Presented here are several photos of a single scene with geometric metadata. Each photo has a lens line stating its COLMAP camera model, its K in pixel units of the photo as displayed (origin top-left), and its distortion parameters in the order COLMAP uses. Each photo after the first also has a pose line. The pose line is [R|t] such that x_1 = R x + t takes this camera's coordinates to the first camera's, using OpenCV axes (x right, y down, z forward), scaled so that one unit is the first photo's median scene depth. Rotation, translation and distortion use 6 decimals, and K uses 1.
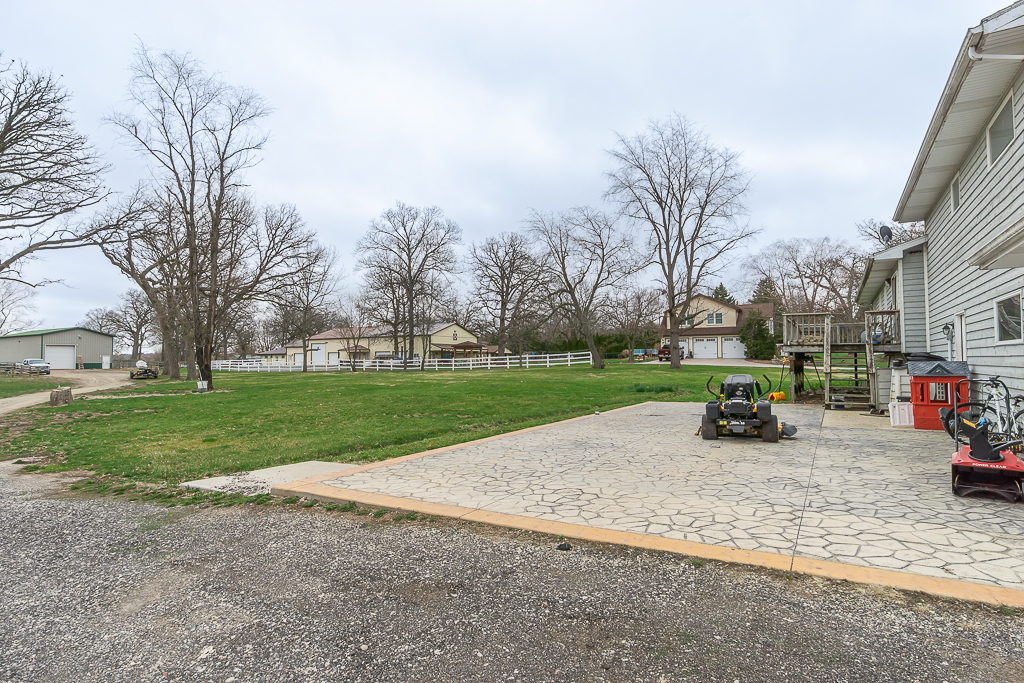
lens RADIAL K [[562.6, 0, 513.6], [0, 562.6, 337.8], [0, 0, 1]] dist [0.003726, 0.001292]
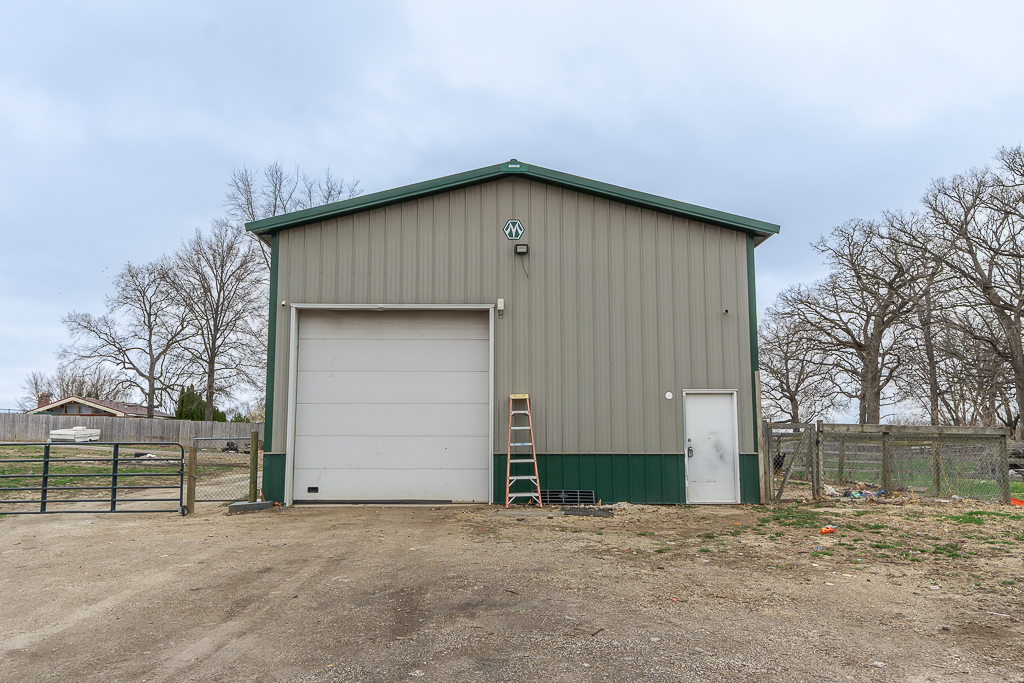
lens RADIAL K [[807.0, 0, 511.1], [0, 807.0, 345.6], [0, 0, 1]] dist [0.007059, 0.002104]
pose [[0.551867, -0.093357, -0.828690, -0.607721], [0.028346, 0.995240, -0.093243, 0.036791], [0.833451, 0.027968, 0.551886, 0.875702]]
